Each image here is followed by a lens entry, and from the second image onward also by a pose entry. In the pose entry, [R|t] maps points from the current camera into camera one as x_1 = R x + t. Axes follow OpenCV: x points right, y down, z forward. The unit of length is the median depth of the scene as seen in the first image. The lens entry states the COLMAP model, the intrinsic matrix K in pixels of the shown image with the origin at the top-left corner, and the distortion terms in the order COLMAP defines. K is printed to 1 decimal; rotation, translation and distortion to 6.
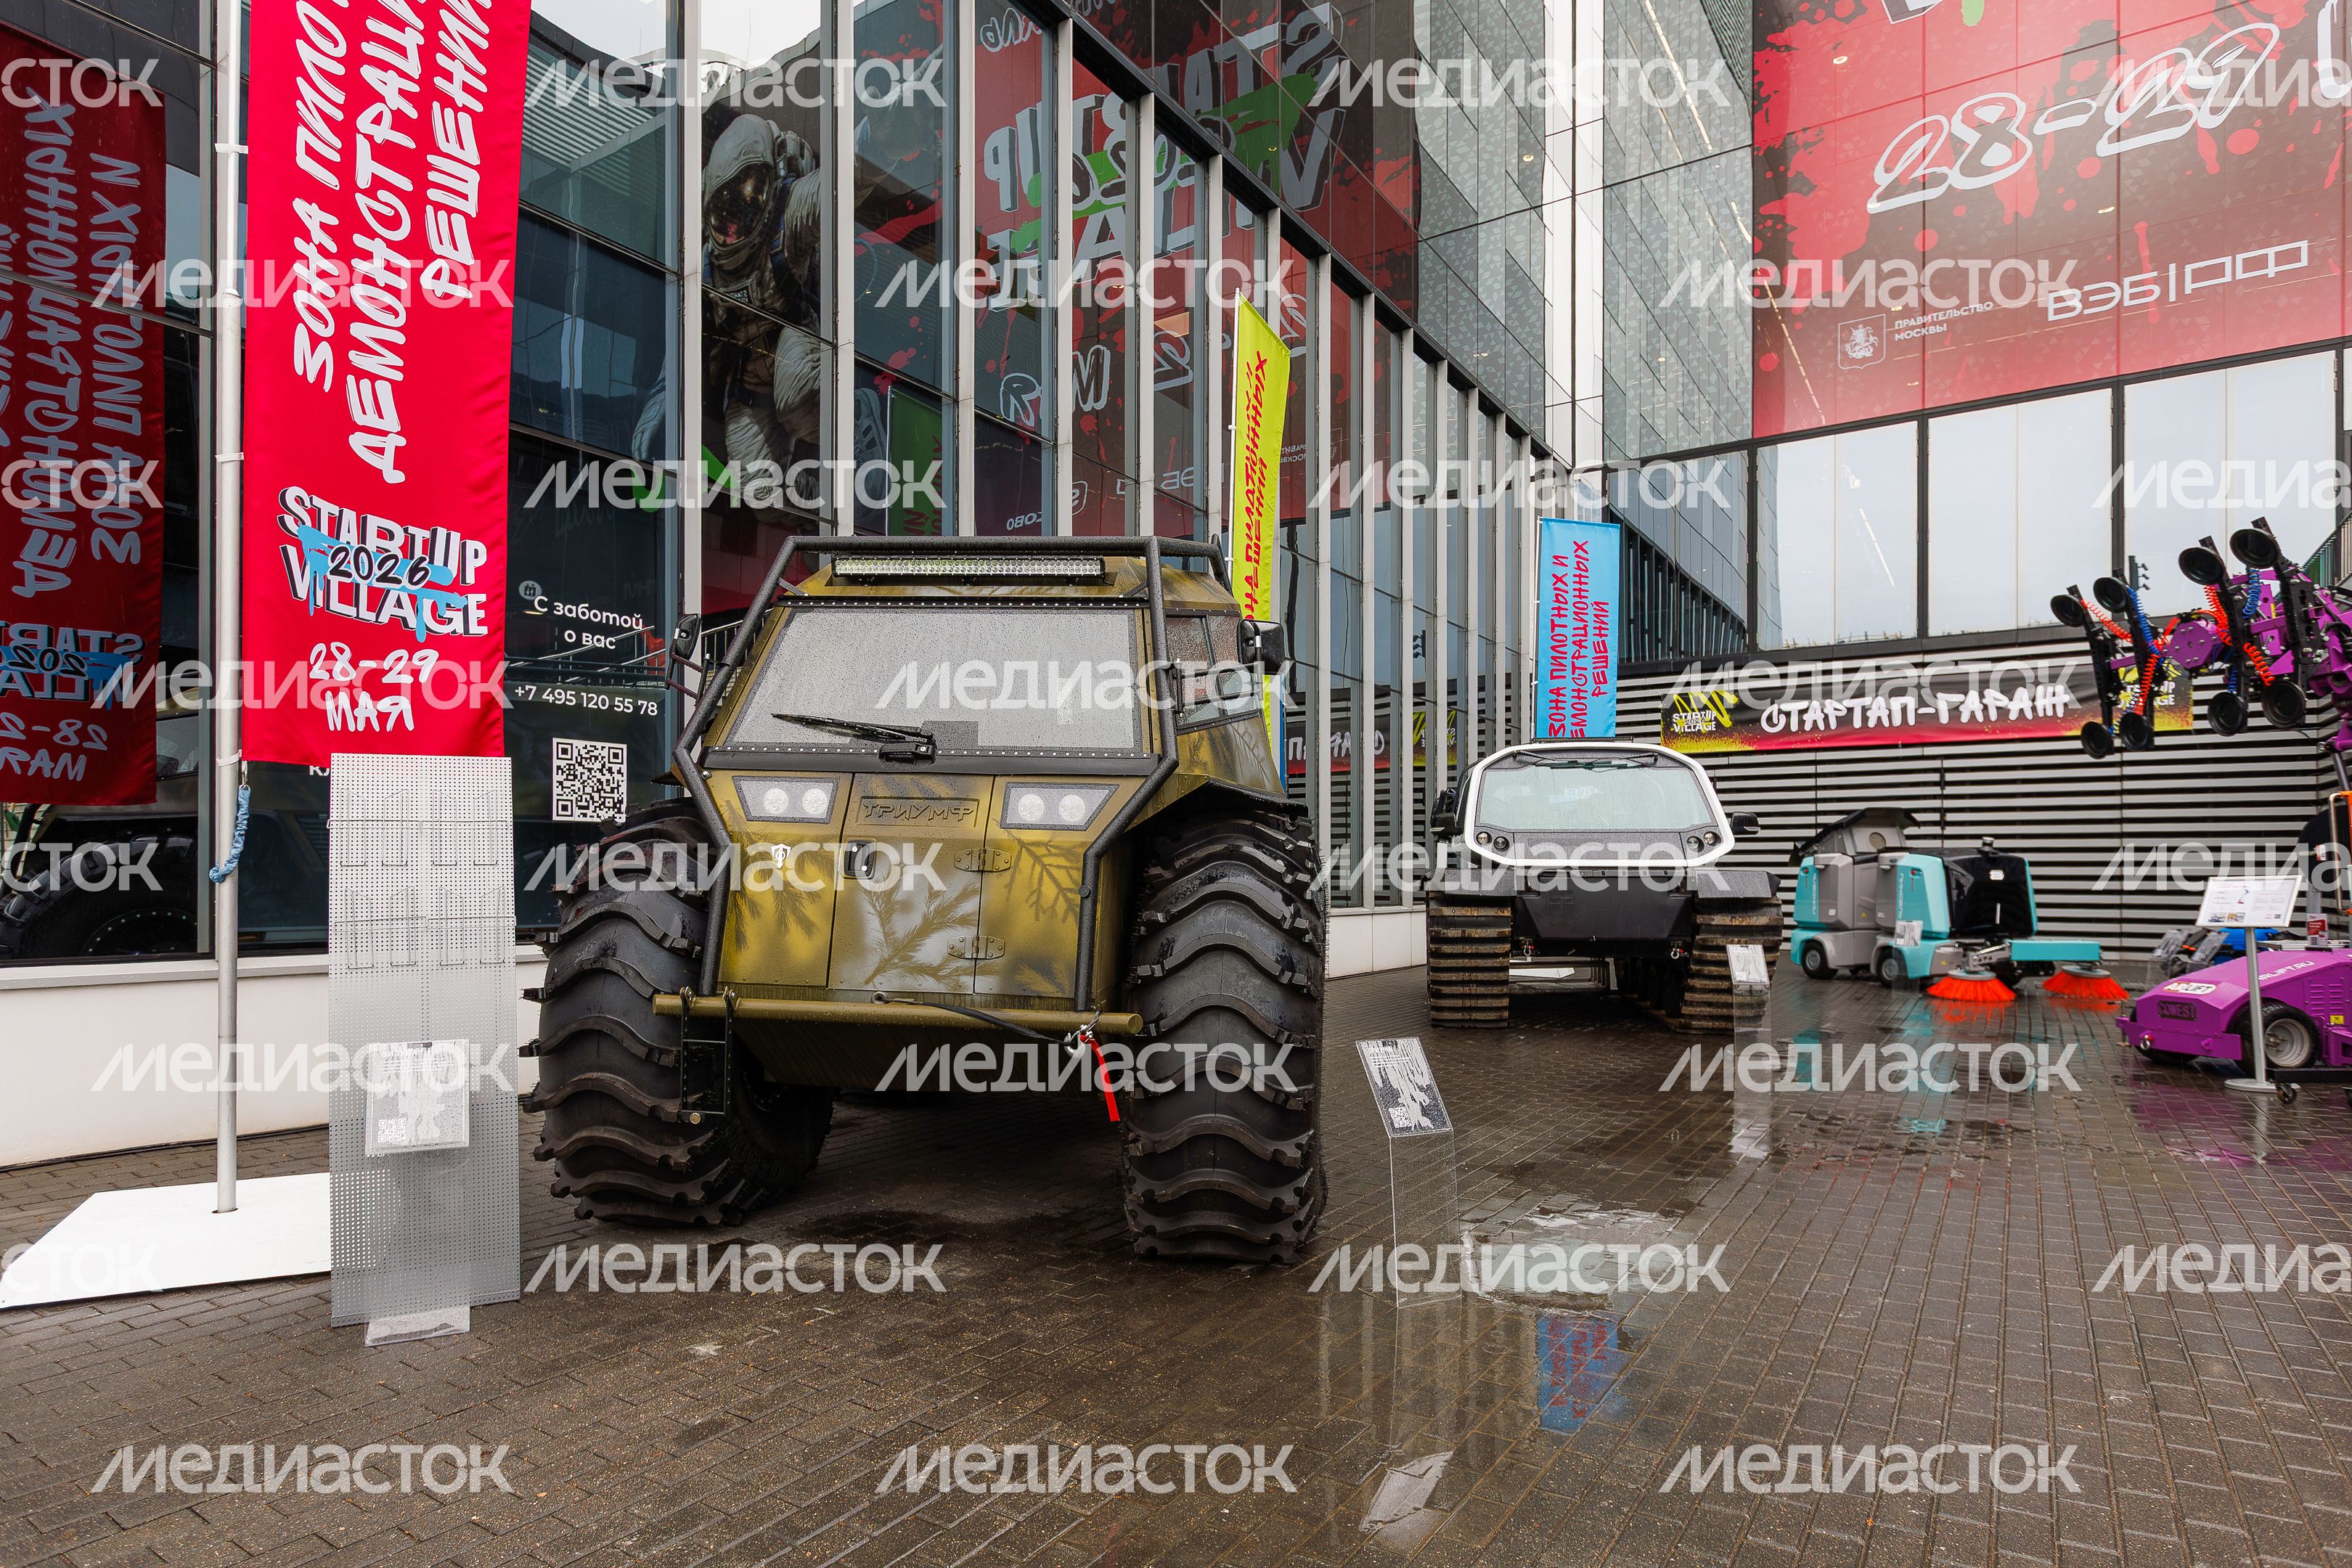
lens RADIAL K [[1259.4, 0, 1188.0], [0, 1259.4, 874.8], [0, 0, 1]] dist [0.001529, -0.000494]
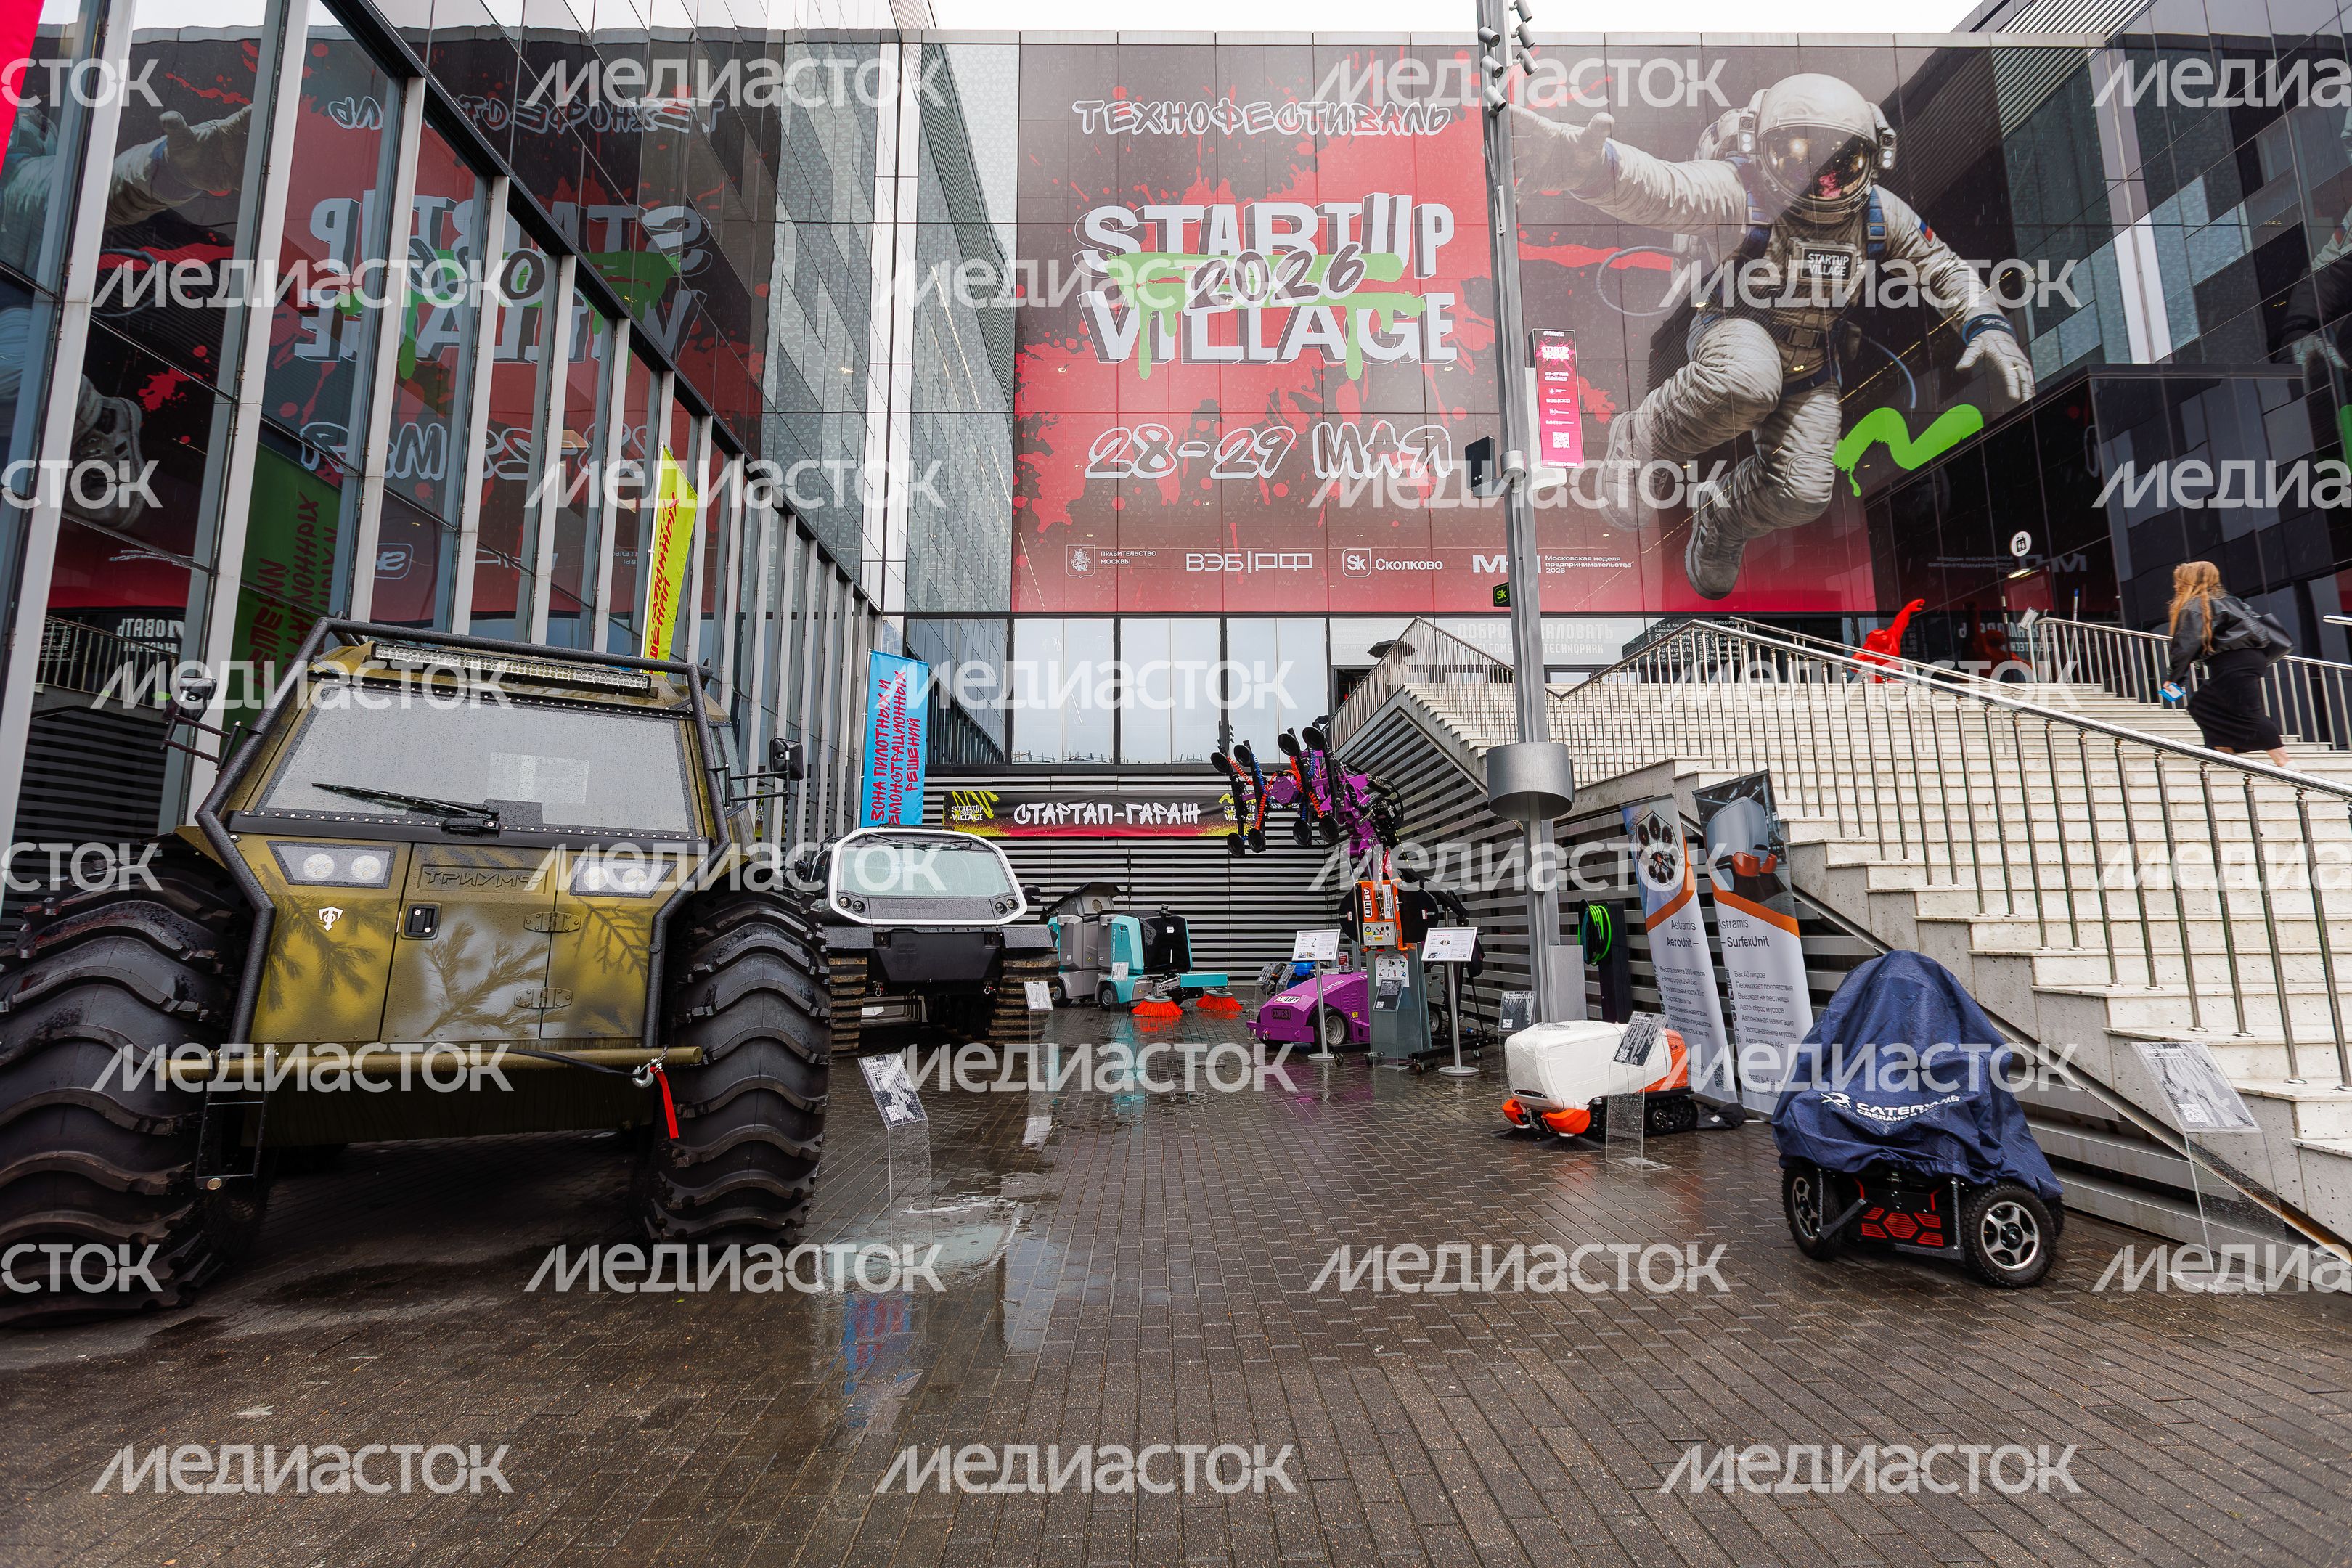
lens RADIAL K [[1057.0, 0, 1156.0], [0, 1057.0, 774.7], [0, 0, 1]] dist [0.001713, 0.000073]
pose [[0.833383, 0.075158, 0.547562, -0.092207], [0.005658, 0.989499, -0.144429, -0.000807], [-0.552667, 0.123463, 0.824206, -0.052813]]
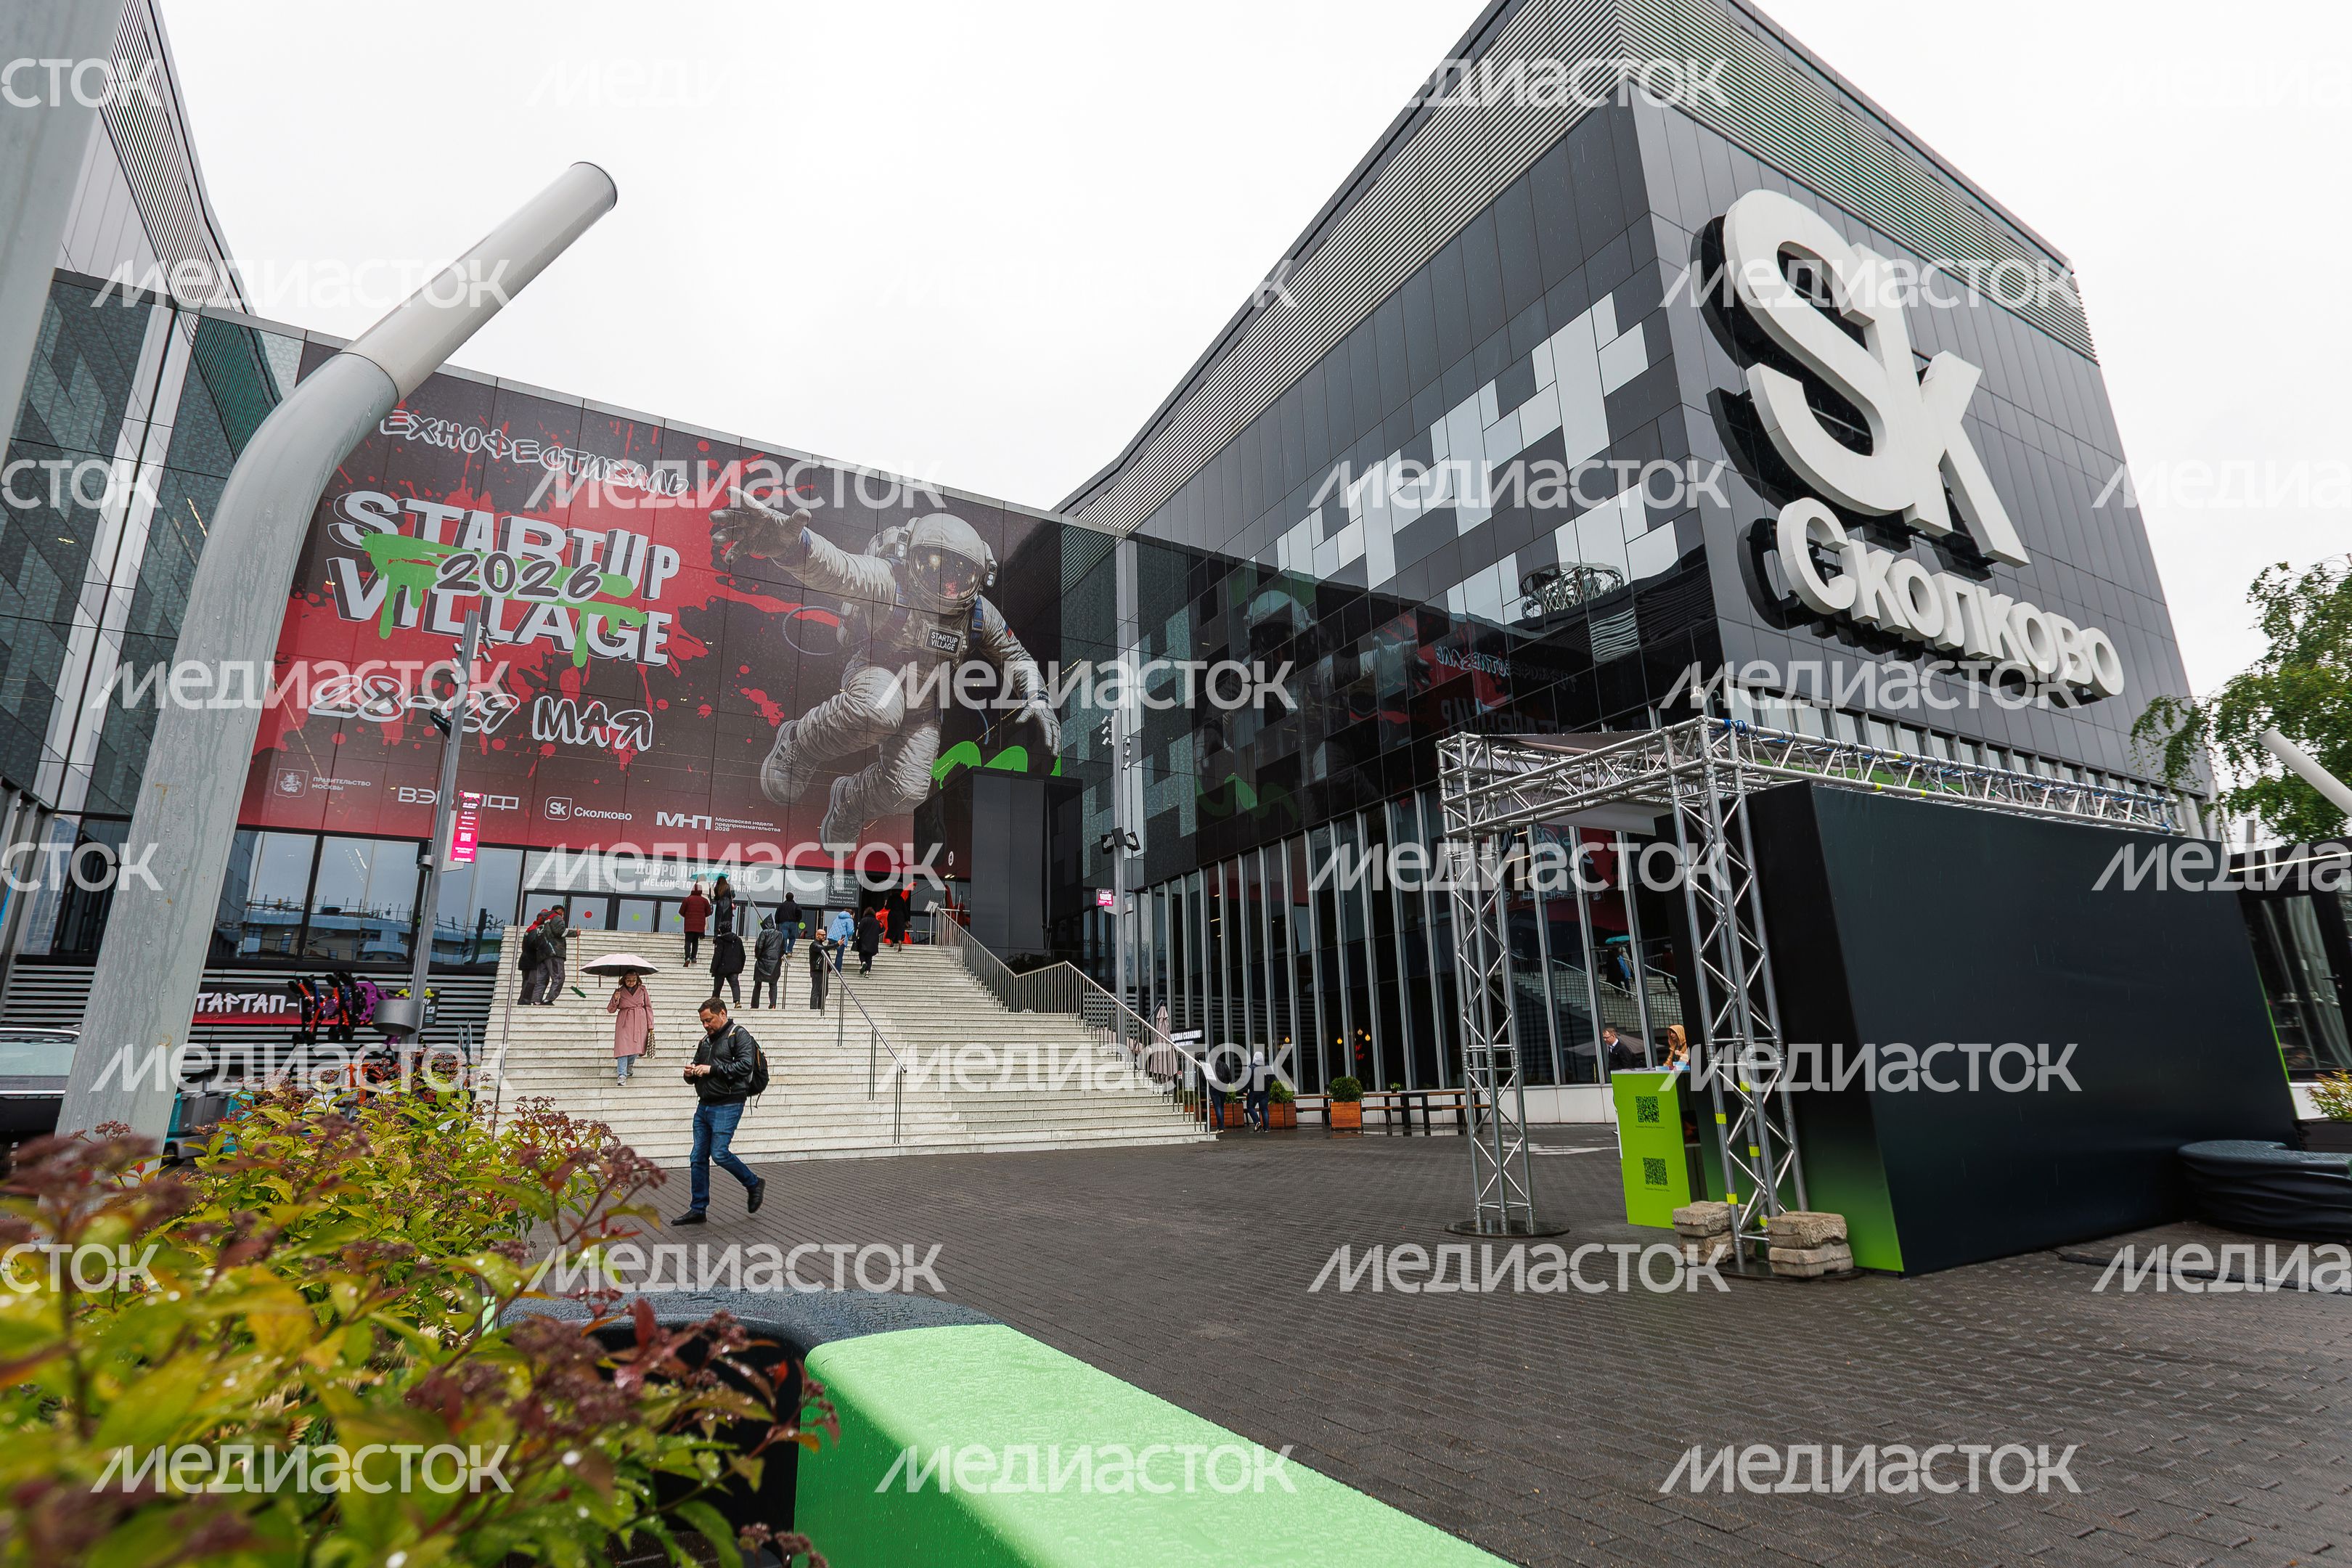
lens RADIAL K [[1141.6, 0, 1173.4], [0, 1141.6, 777.3], [0, 0, 1]] dist [0.004134, -0.001106]
pose [[0.441592, 0.223496, 0.868934, -0.611291], [0.020142, 0.965764, -0.258638, -0.006987], [-0.896990, 0.131715, 0.421972, -1.550774]]
